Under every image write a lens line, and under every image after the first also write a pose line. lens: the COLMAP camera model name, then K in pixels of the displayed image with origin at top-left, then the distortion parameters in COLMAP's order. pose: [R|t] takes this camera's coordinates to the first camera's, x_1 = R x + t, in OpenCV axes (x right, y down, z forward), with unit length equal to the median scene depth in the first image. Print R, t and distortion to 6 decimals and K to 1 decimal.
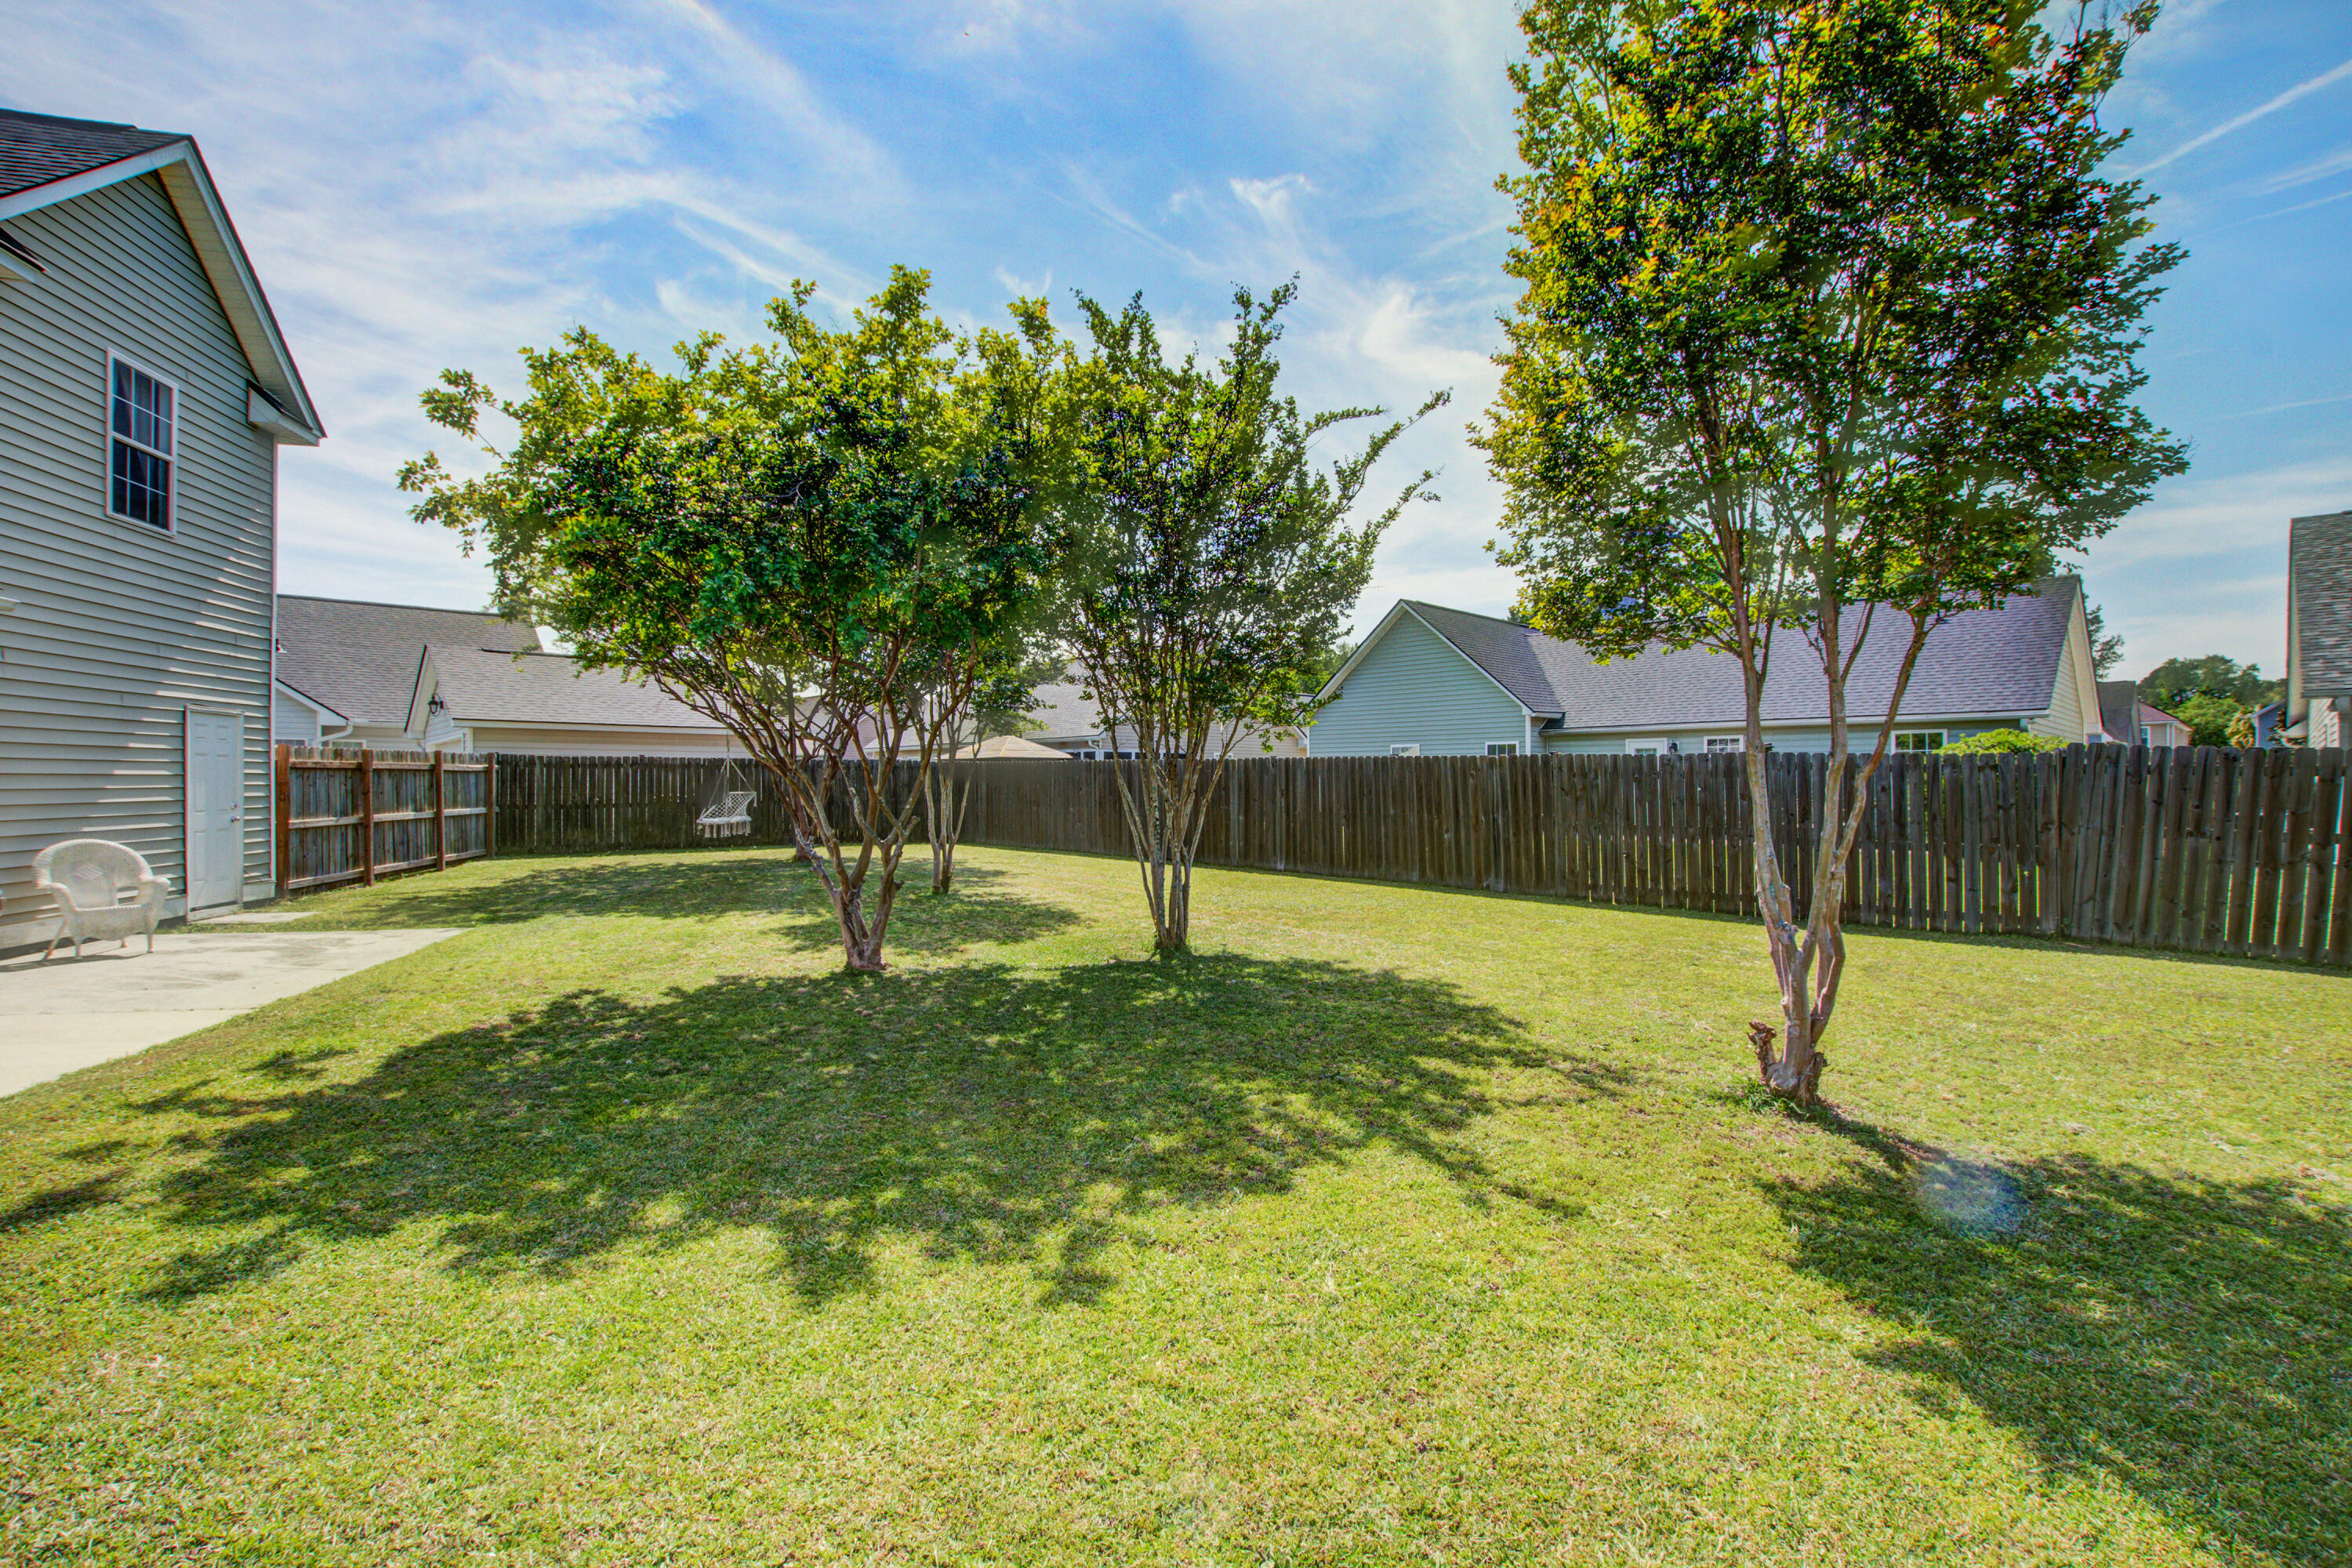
lens RADIAL K [[1067.5, 0, 1168.3], [0, 1067.5, 804.4], [0, 0, 1]] dist [-0.025522, 0.003267]
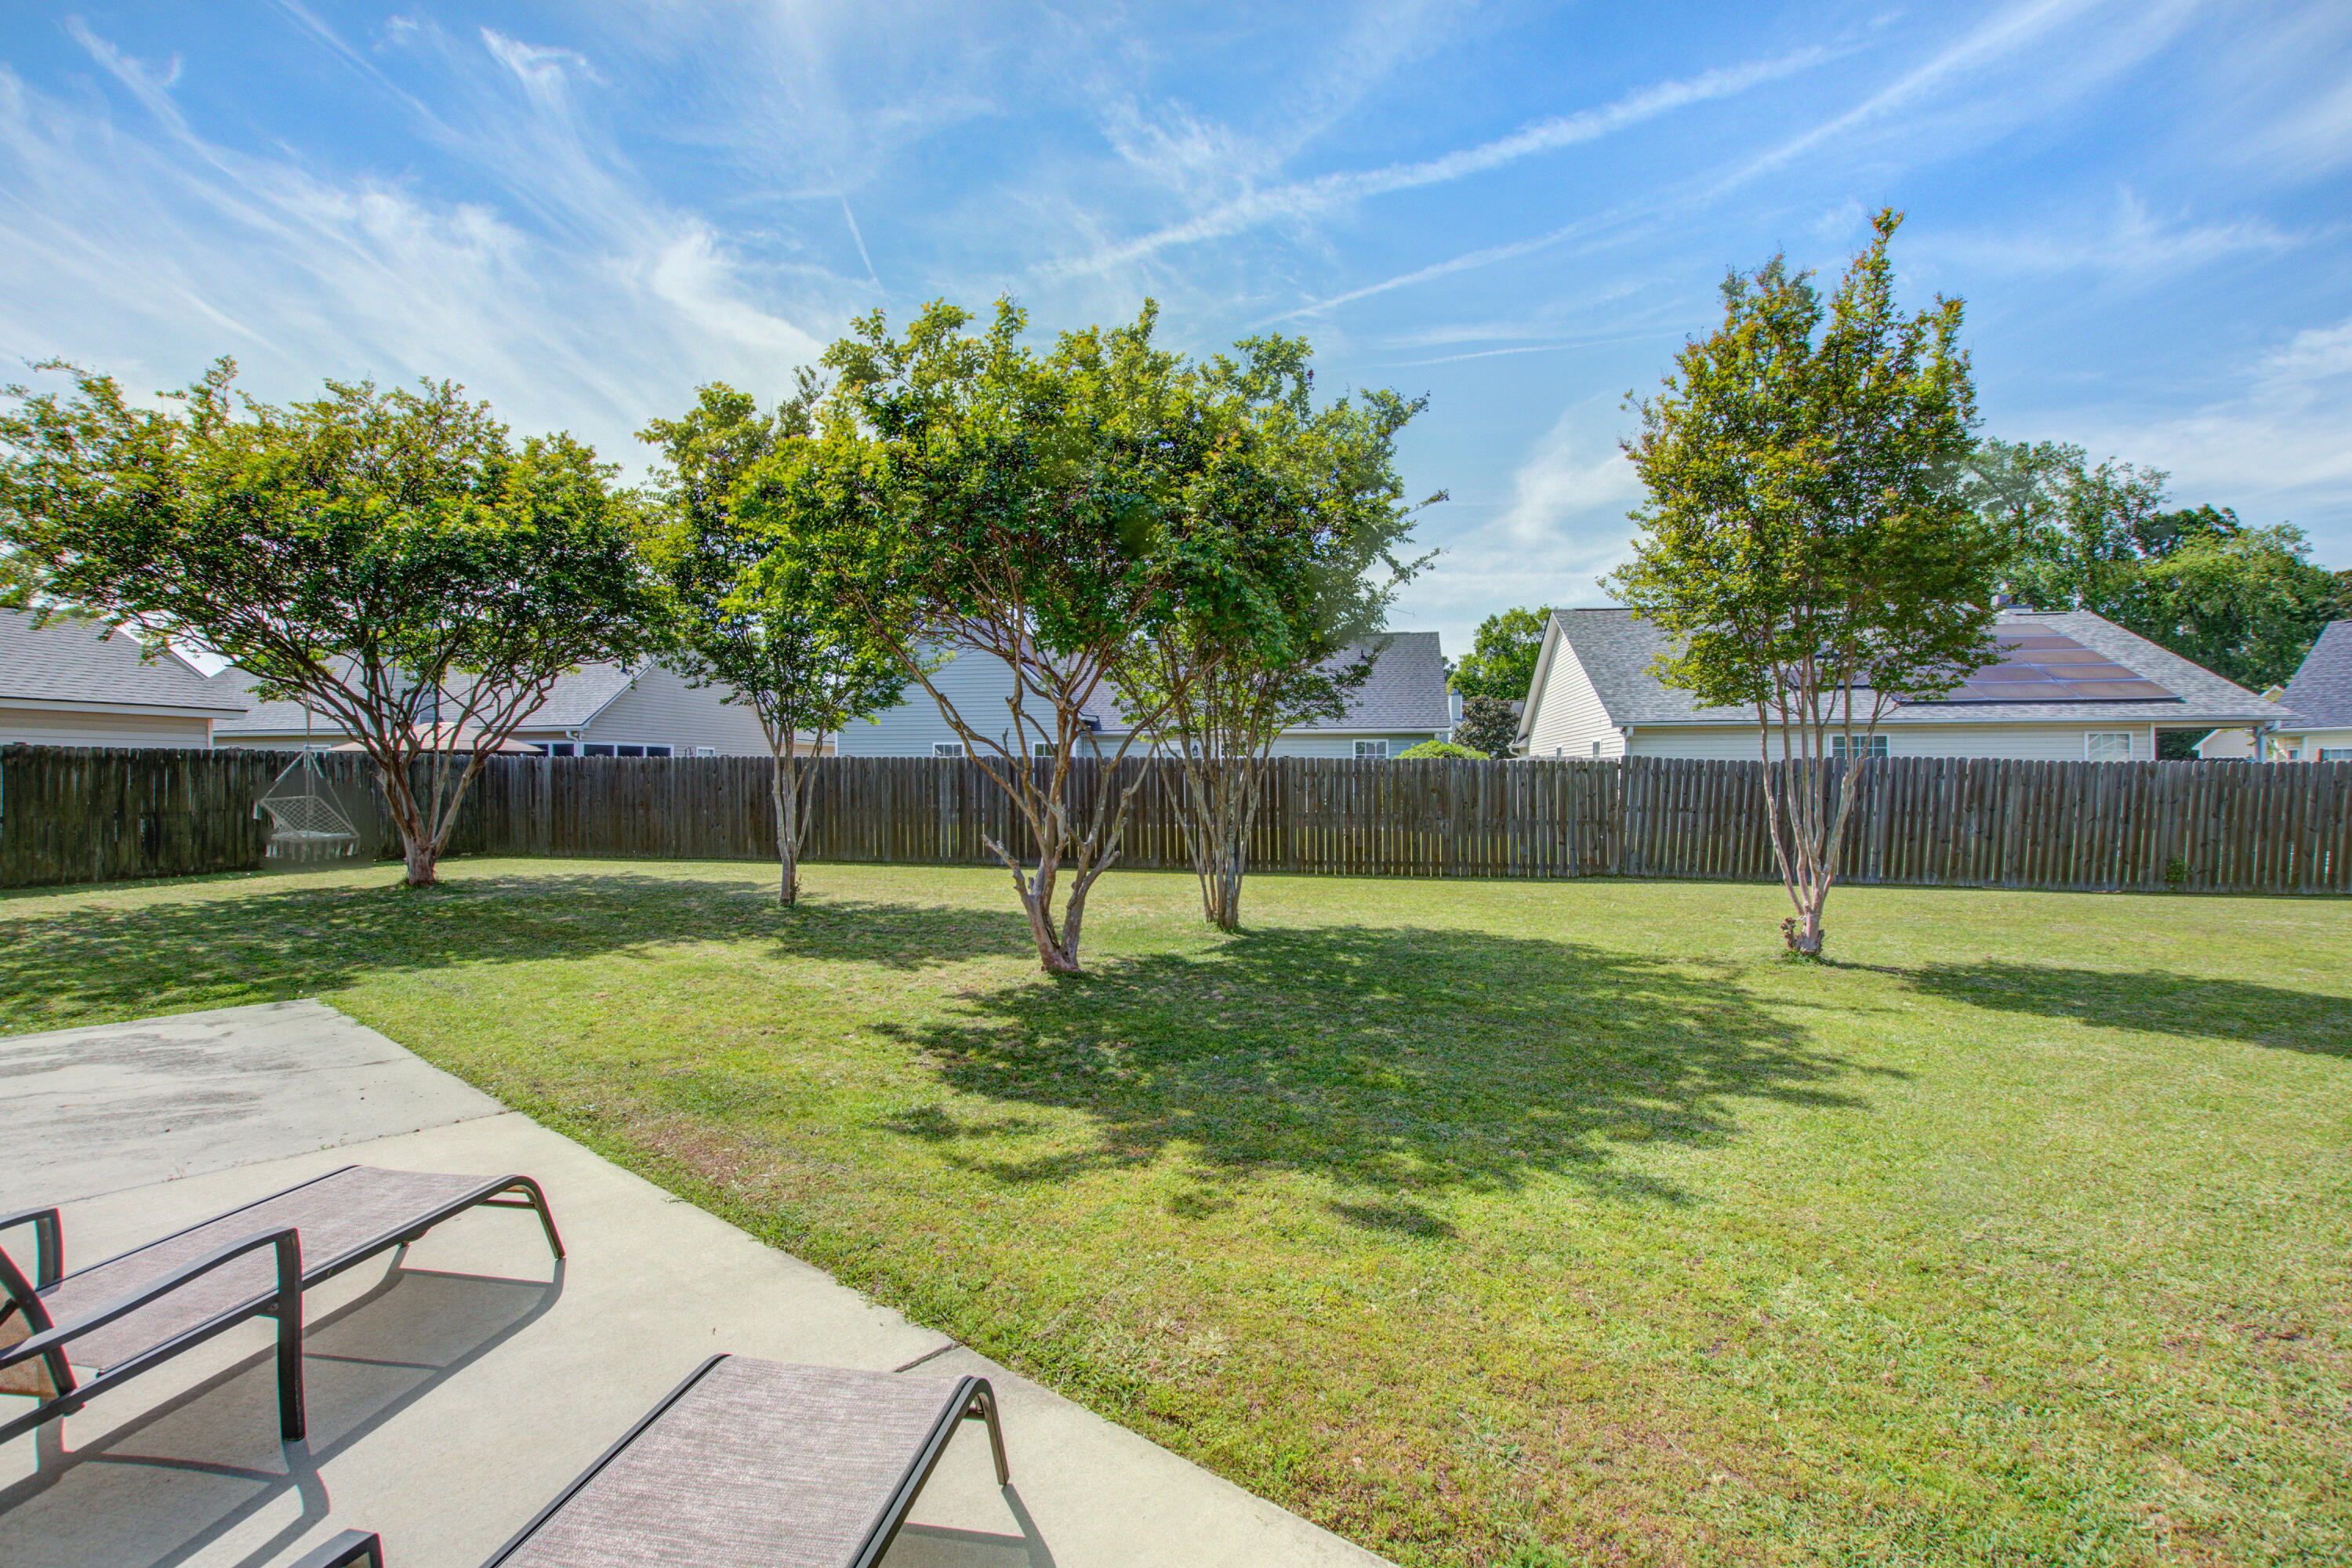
lens RADIAL K [[1067.5, 0, 1174.7], [0, 1067.5, 784.4], [0, 0, 1]] dist [-0.025522, 0.003267]
pose [[0.789368, -0.001605, 0.613918, -0.763226], [0.011639, 0.999856, -0.012353, -0.002689], [-0.613809, 0.016897, 0.789273, 0.134273]]
